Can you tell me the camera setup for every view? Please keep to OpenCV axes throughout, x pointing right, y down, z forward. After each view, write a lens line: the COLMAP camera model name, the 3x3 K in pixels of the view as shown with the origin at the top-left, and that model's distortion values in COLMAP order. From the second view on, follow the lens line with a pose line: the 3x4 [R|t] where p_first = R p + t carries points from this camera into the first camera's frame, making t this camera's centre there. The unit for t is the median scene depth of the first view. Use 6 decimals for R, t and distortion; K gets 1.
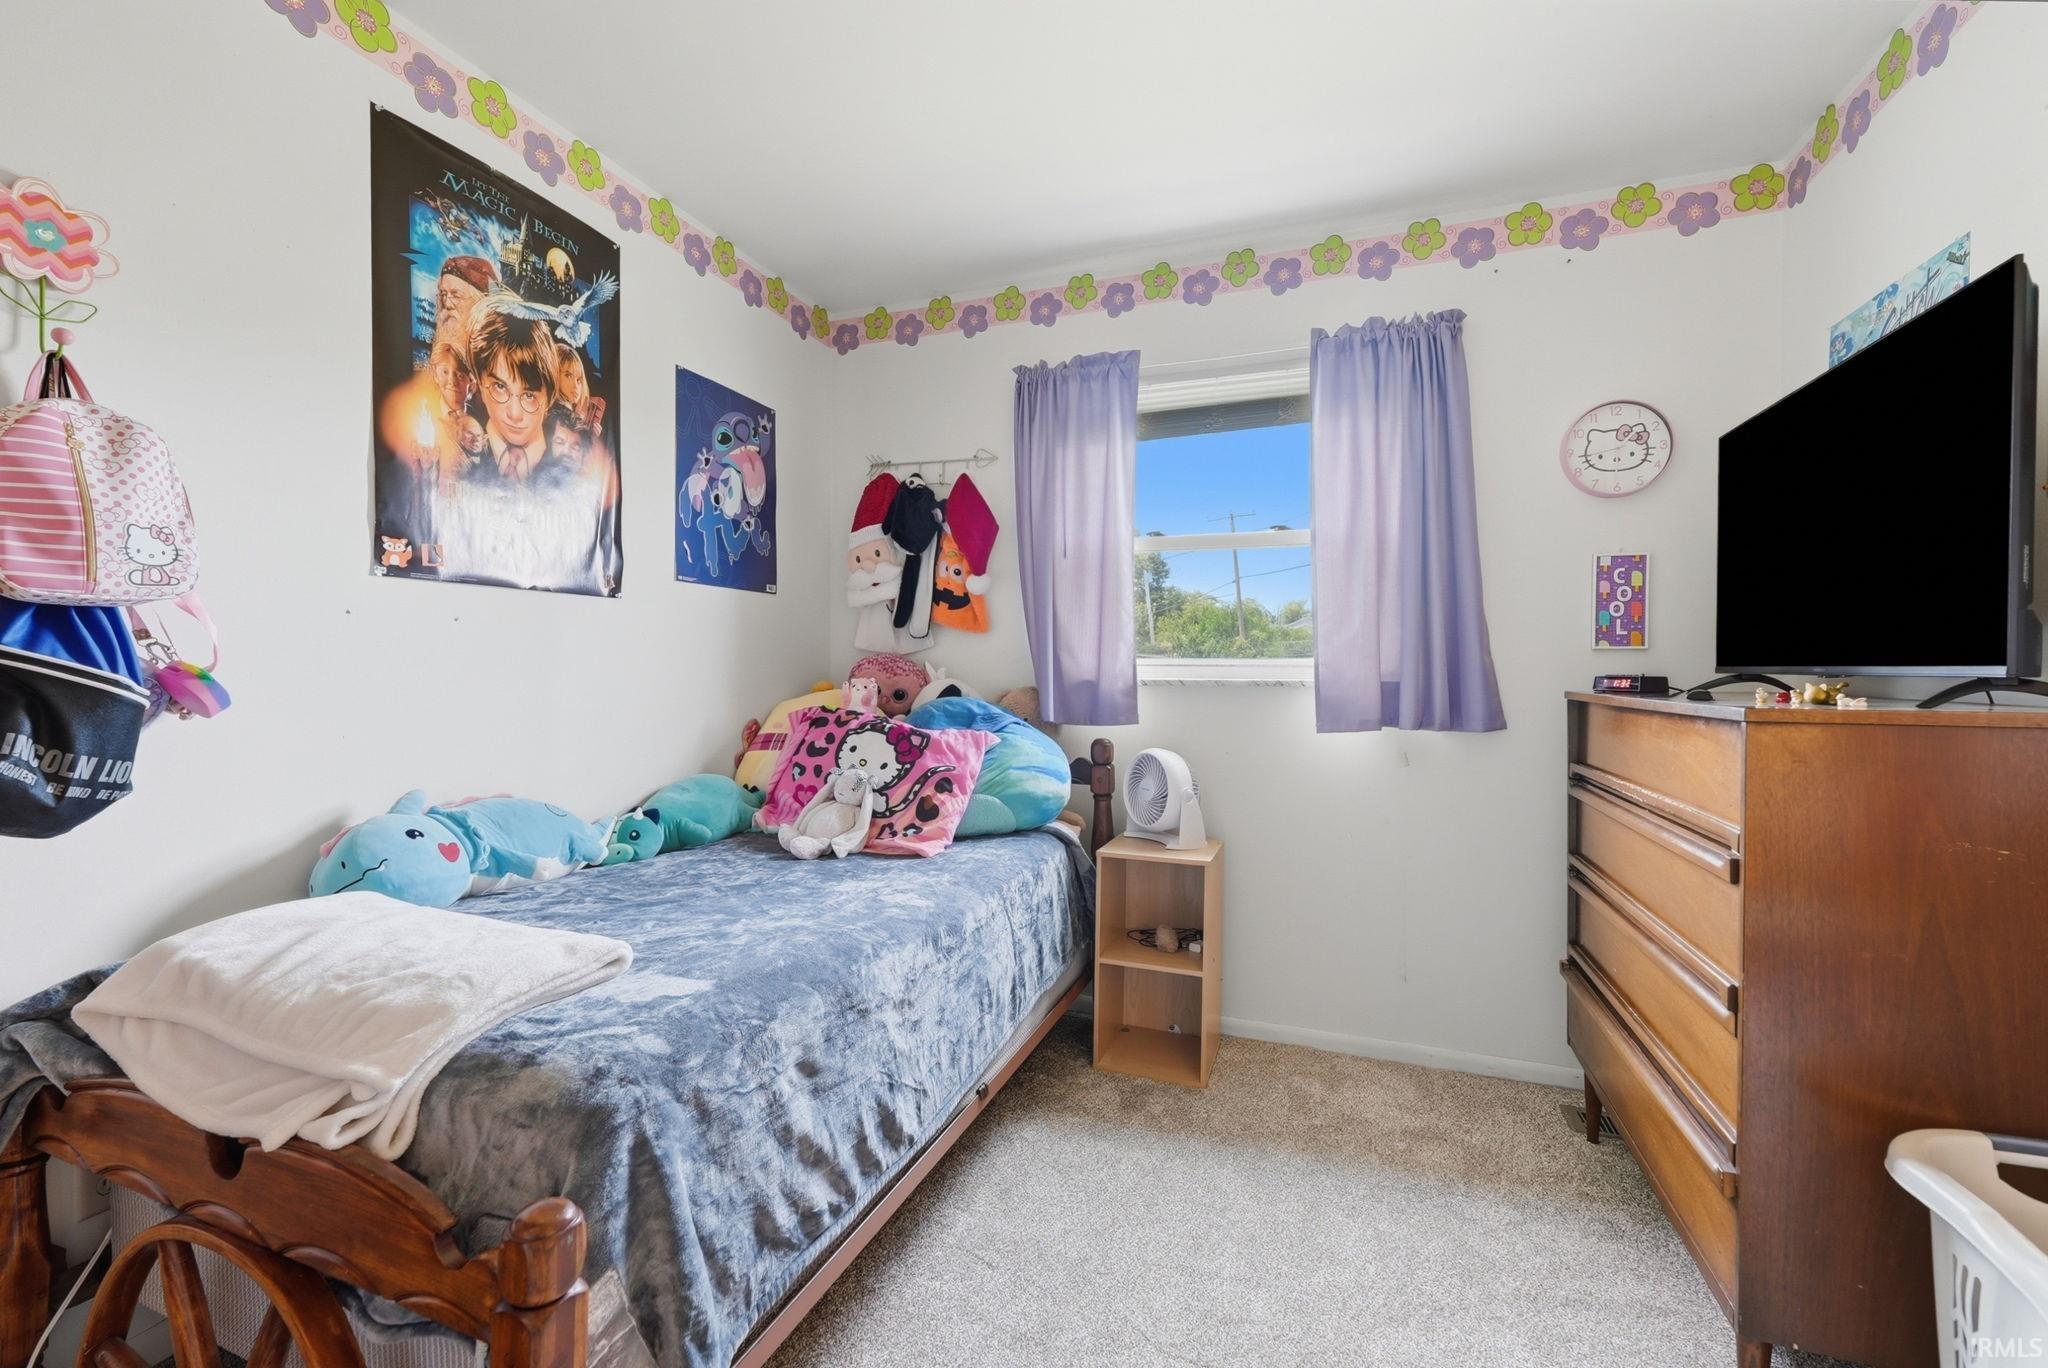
lens RADIAL K [[834.2, 0, 1024.5], [0, 834.2, 686.9], [0, 0, 1]] dist [0.000112, 0.000034]
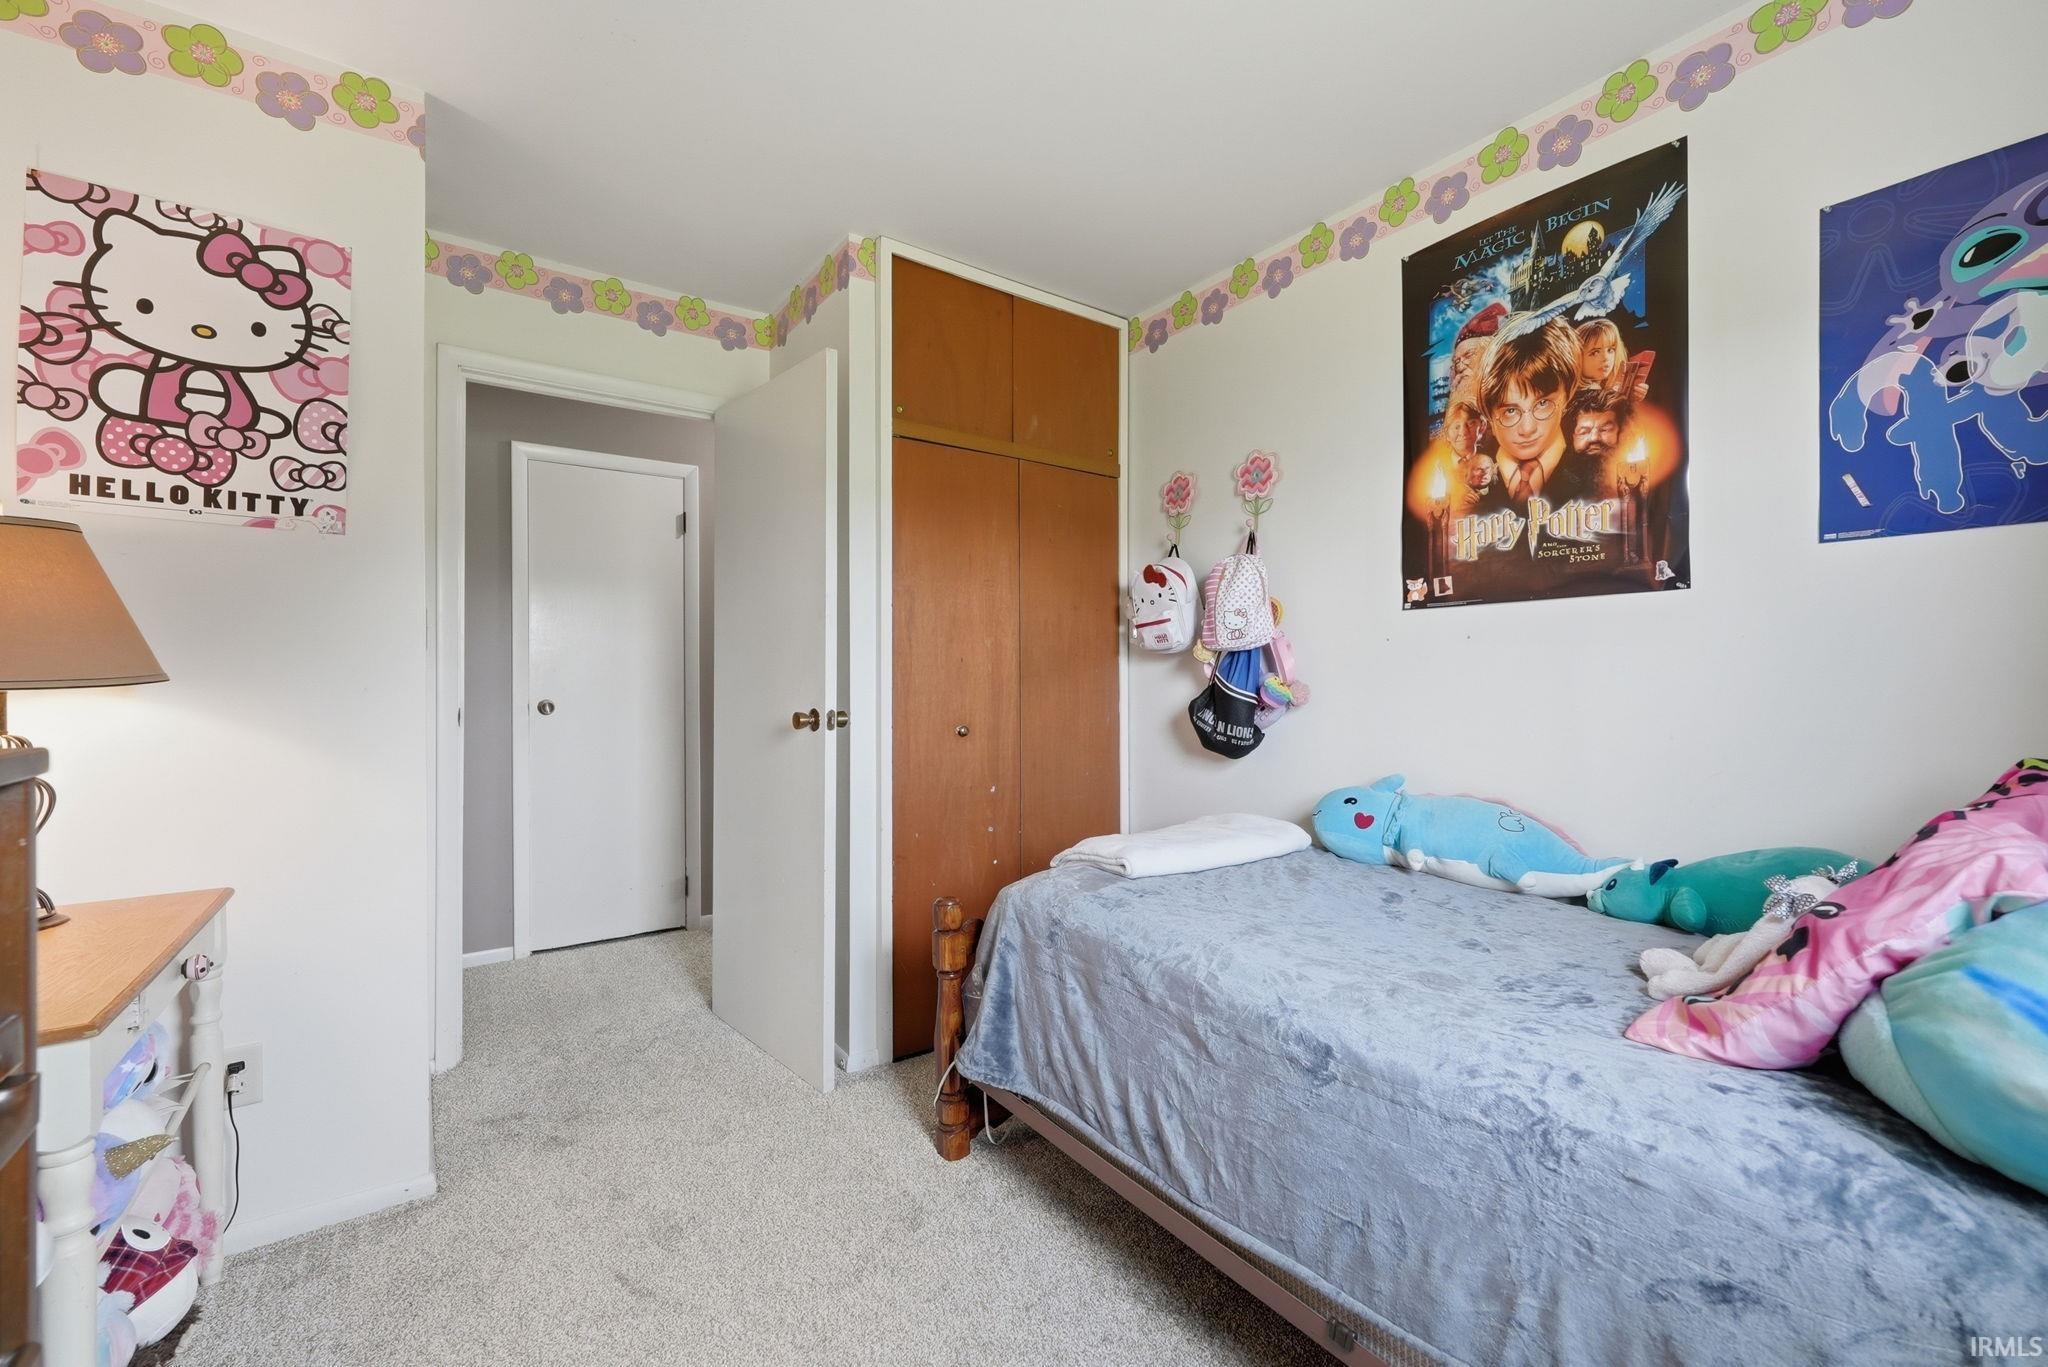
lens RADIAL K [[834.2, 0, 1024.5], [0, 834.2, 686.4], [0, 0, 1]] dist [0.000112, 0.000034]
pose [[-0.538742, 0.003833, -0.842462, 0.576672], [-0.015939, 0.999764, 0.014741, -0.019478], [0.842320, 0.021370, -0.538554, 1.039759]]
